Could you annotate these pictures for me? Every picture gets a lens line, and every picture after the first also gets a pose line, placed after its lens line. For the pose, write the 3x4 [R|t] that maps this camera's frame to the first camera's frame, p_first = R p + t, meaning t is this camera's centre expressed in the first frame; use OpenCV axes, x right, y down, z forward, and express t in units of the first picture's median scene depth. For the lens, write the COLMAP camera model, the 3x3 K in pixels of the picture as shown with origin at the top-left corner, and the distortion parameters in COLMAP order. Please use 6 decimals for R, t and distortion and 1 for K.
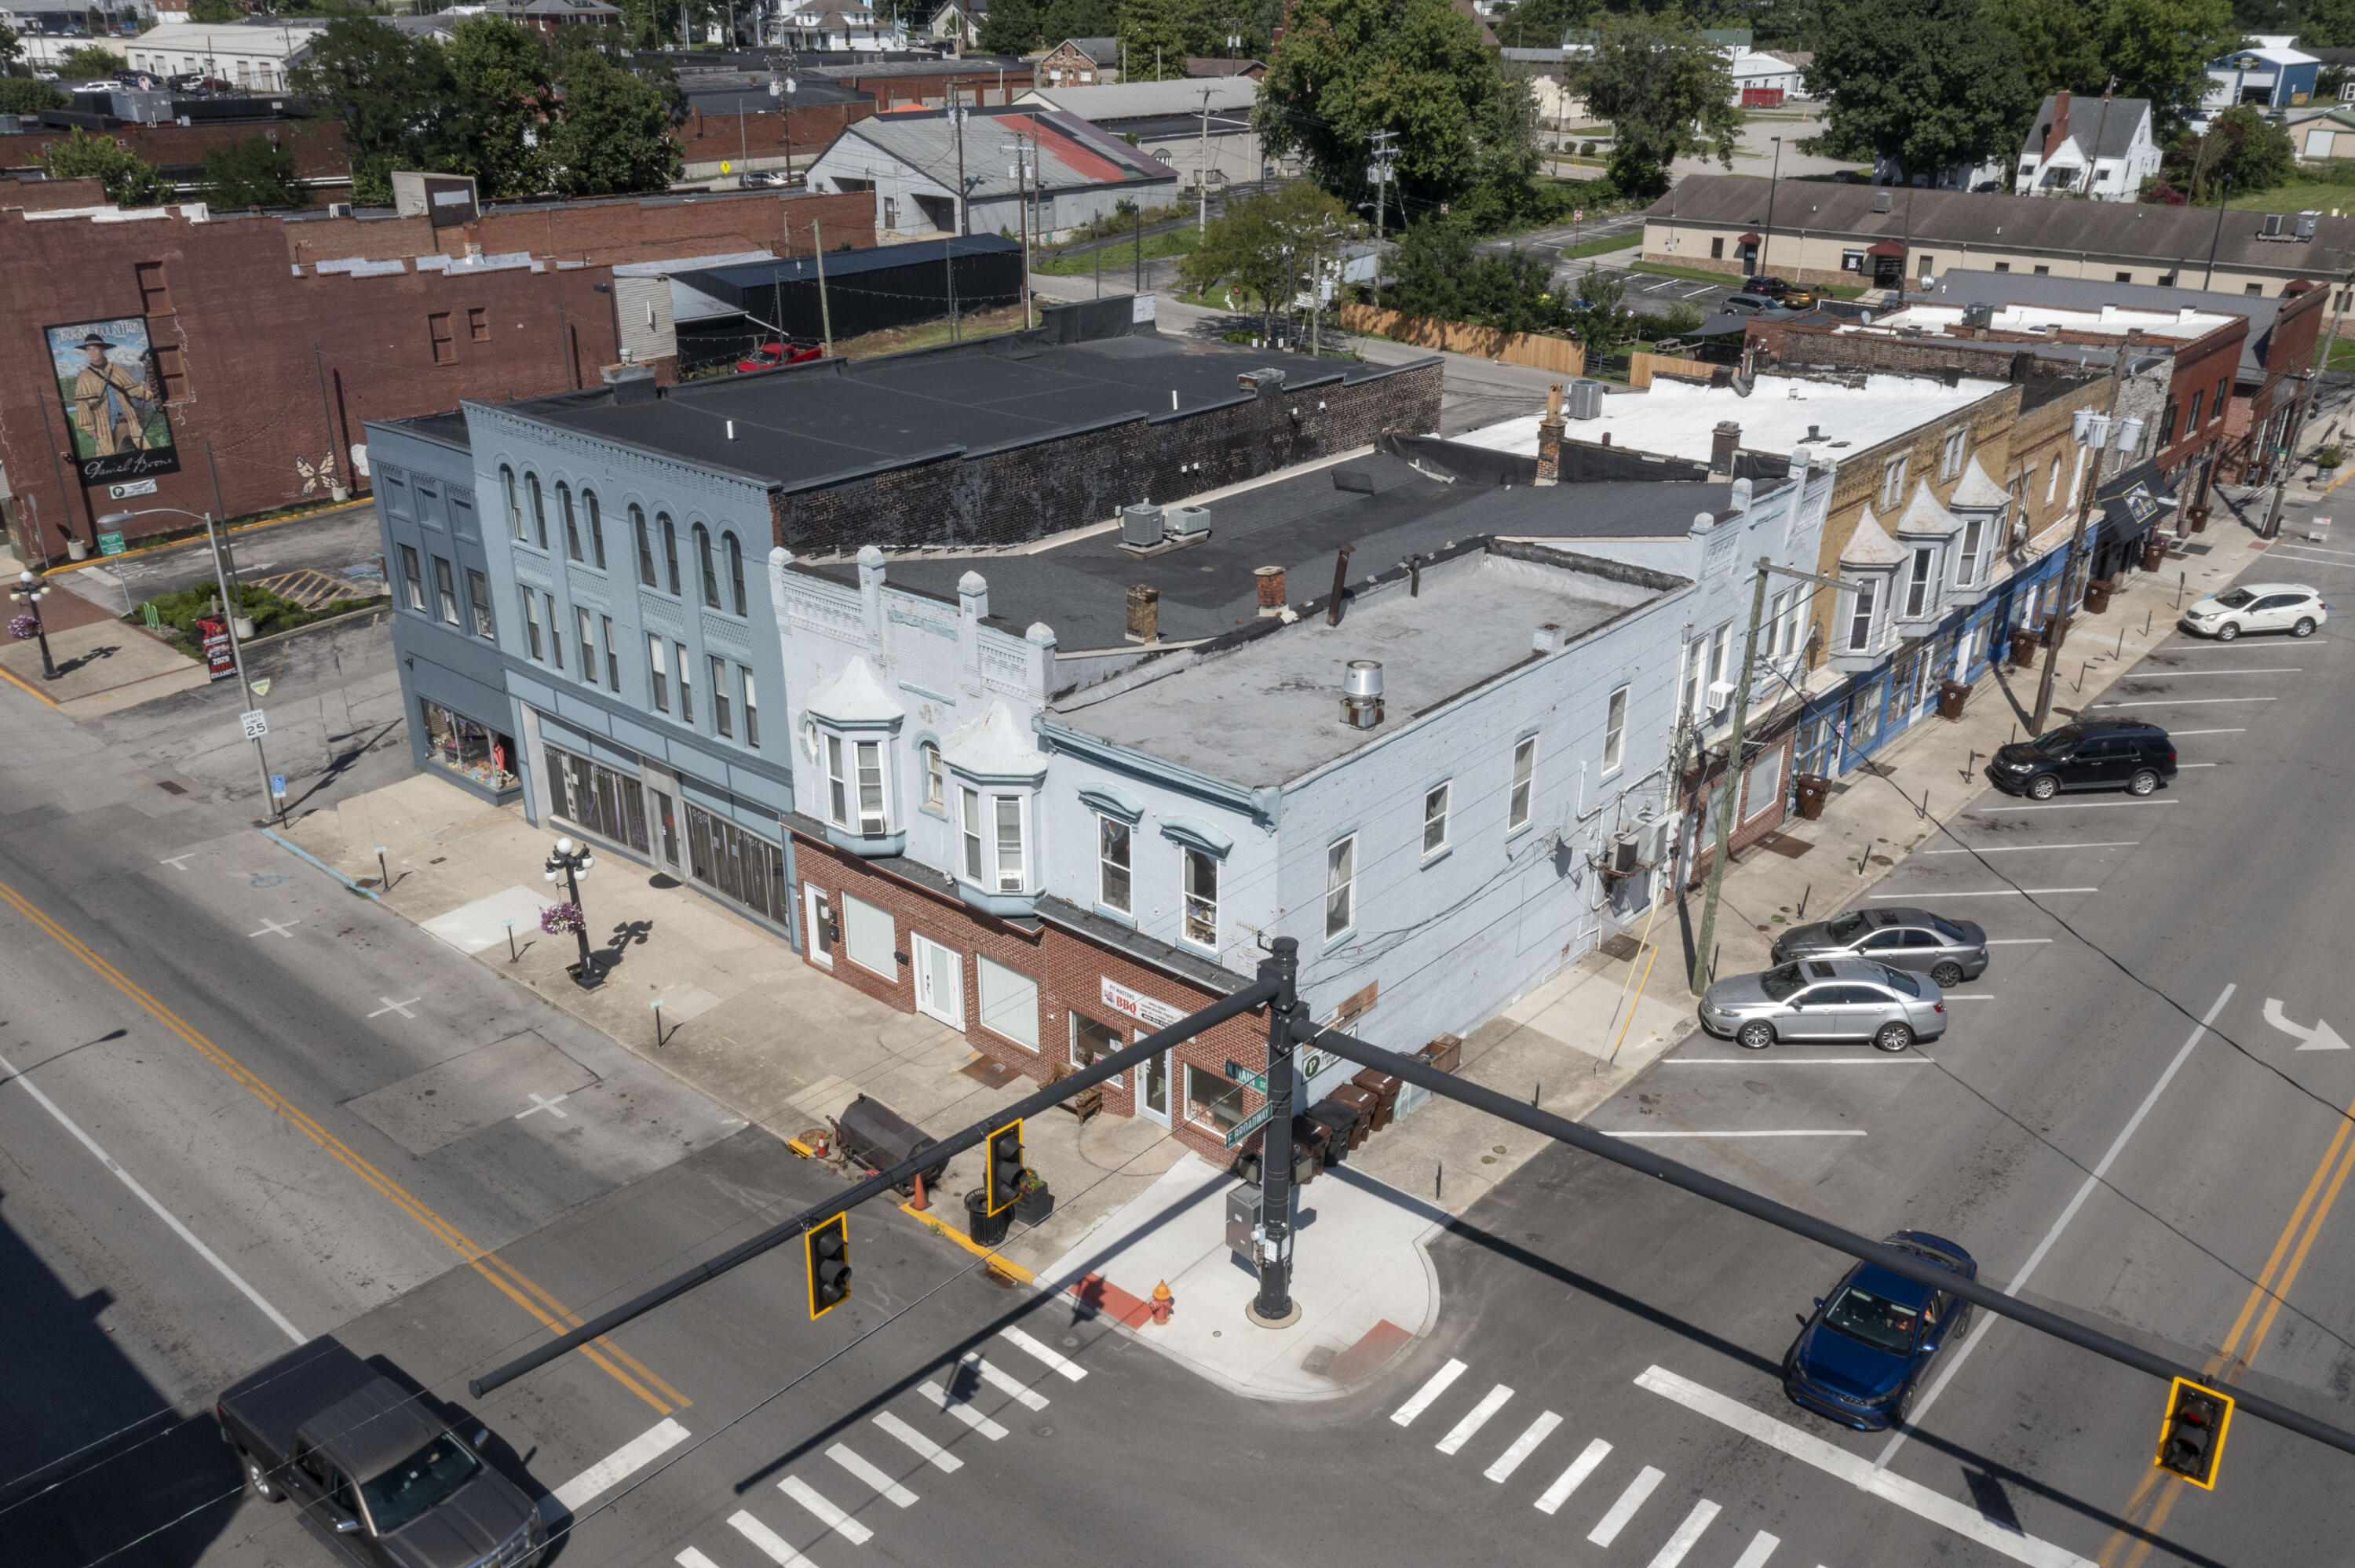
lens RADIAL K [[1857.7, 0, 1177.7], [0, 1857.7, 790.4], [0, 0, 1]] dist [0.000935, 0.007198]
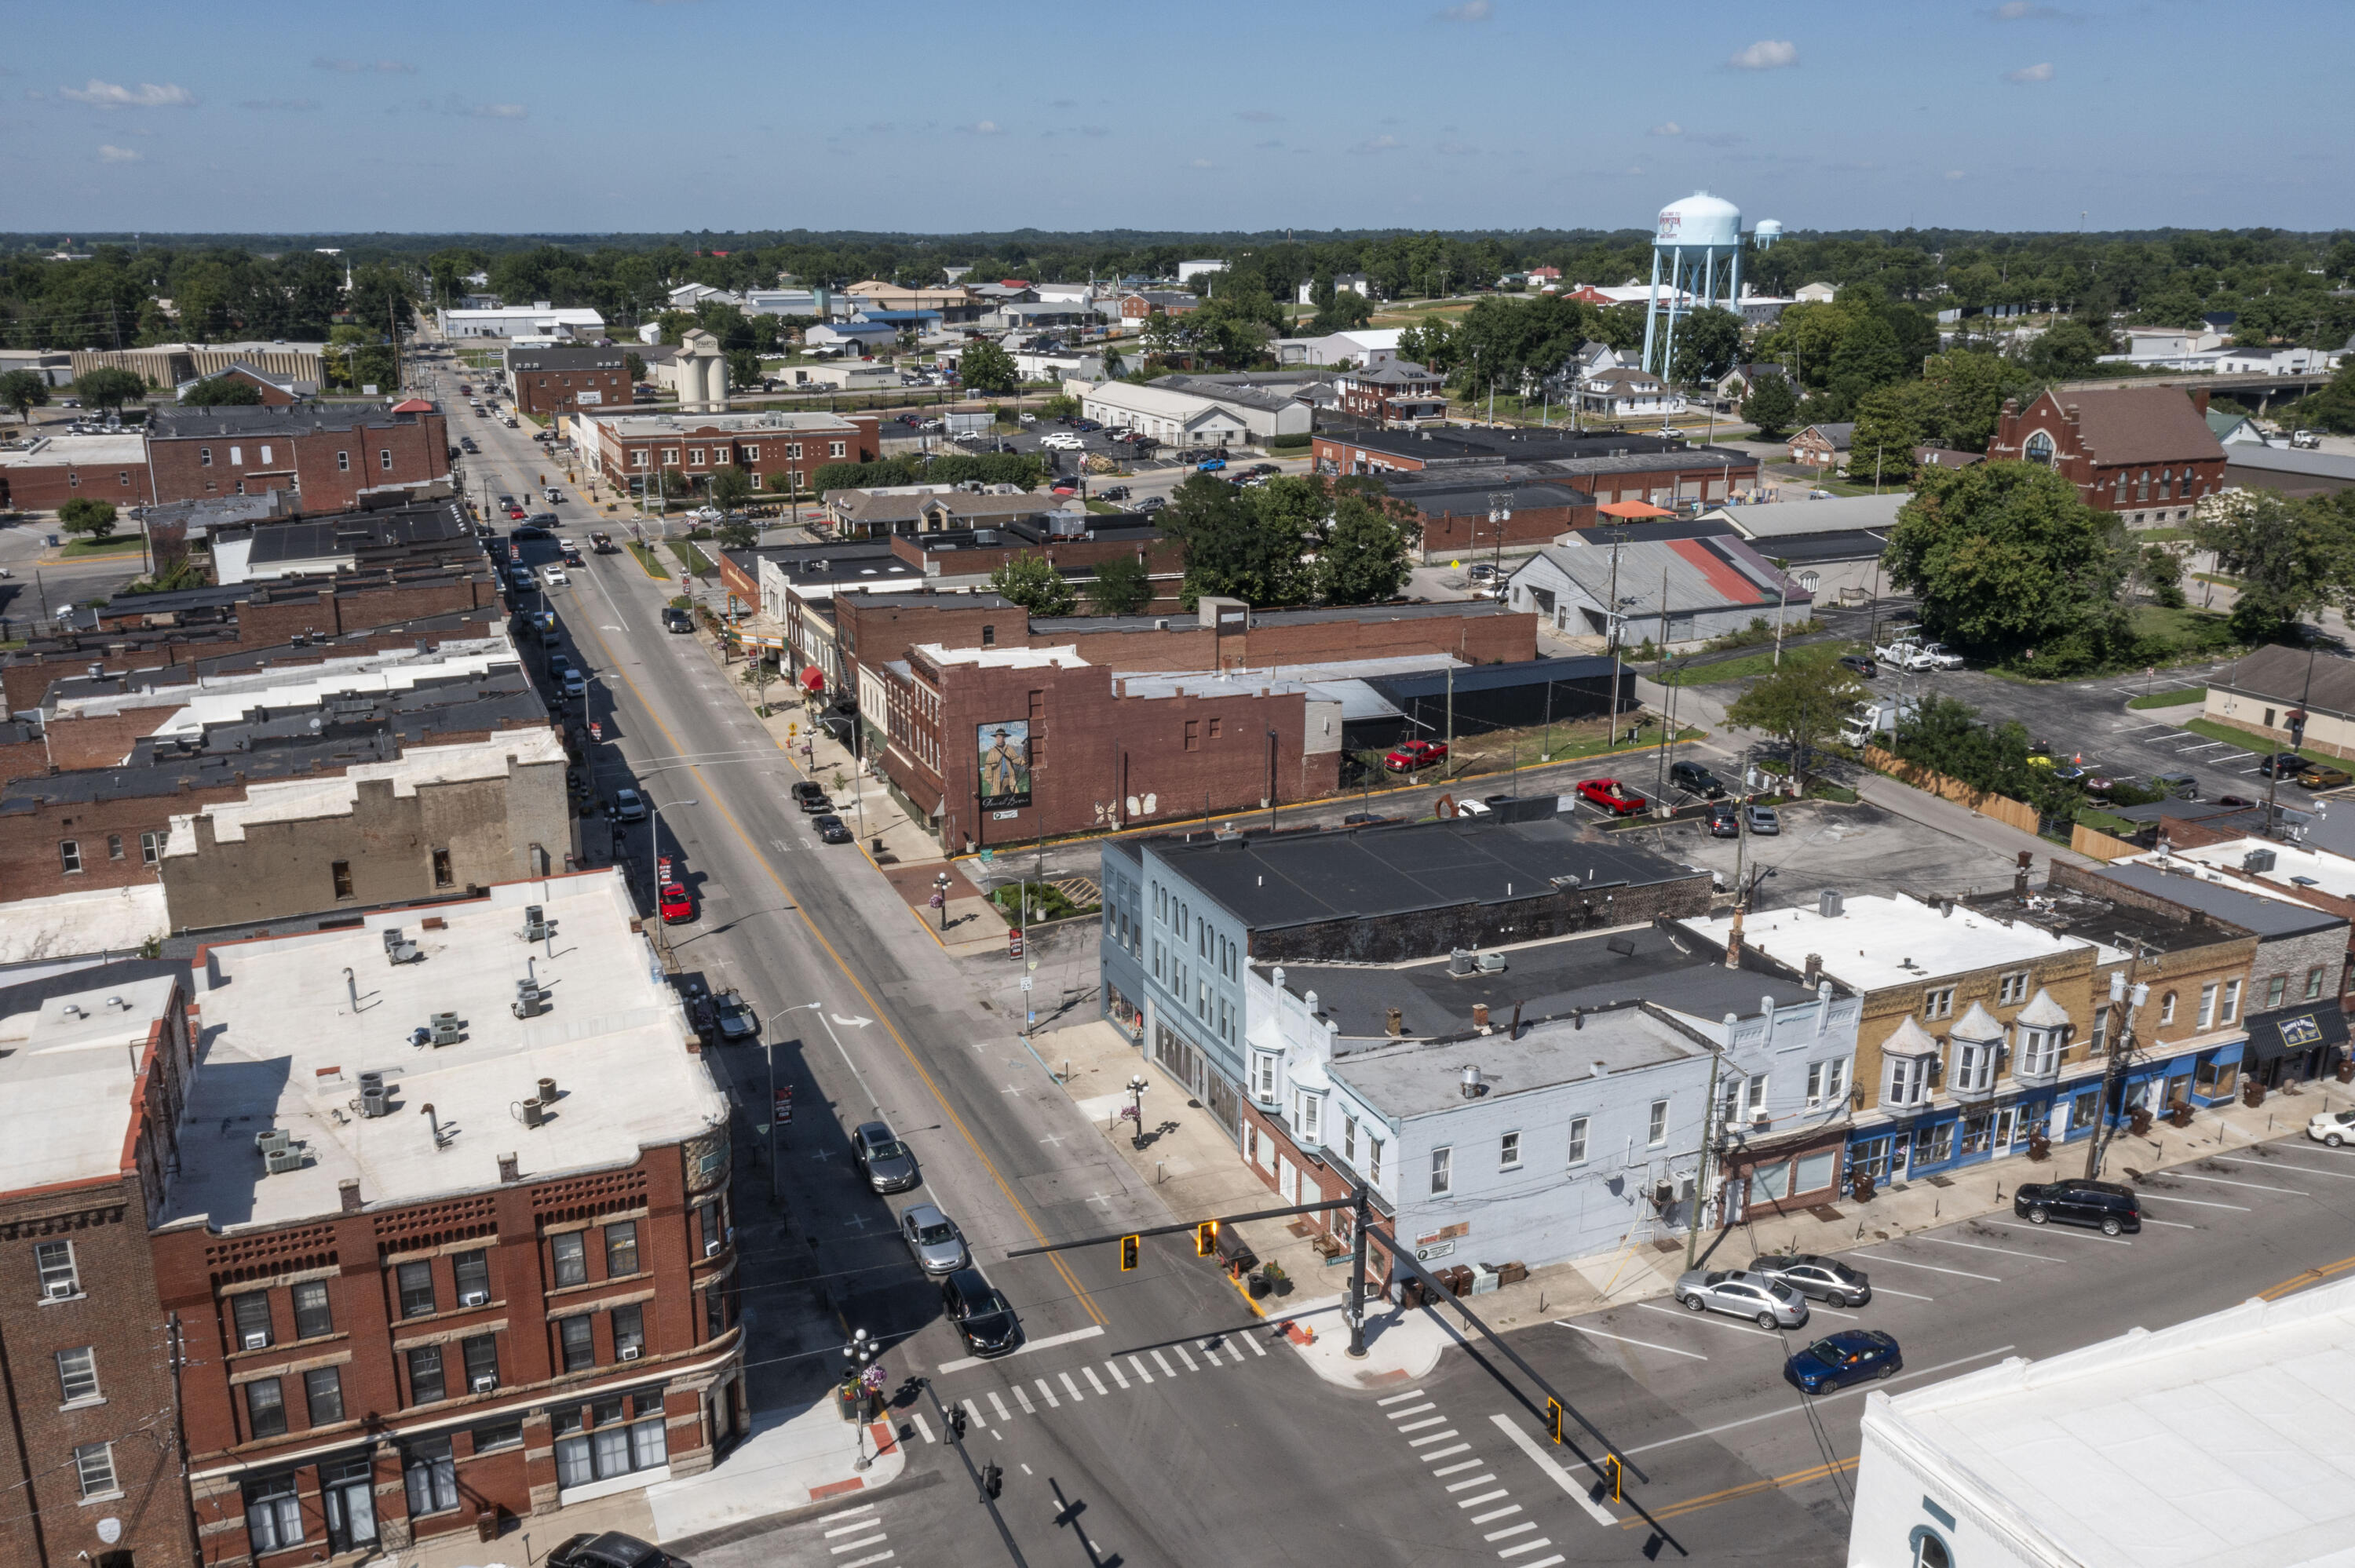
lens RADIAL K [[1882.6, 0, 1175.8], [0, 1882.6, 806.2], [0, 0, 1]] dist [0.001276, 0.001390]
pose [[0.901299, 0.126450, -0.414330, 0.454009], [-0.172615, 0.982071, -0.075771, -0.098279], [0.397321, 0.139812, 0.906967, -0.781100]]
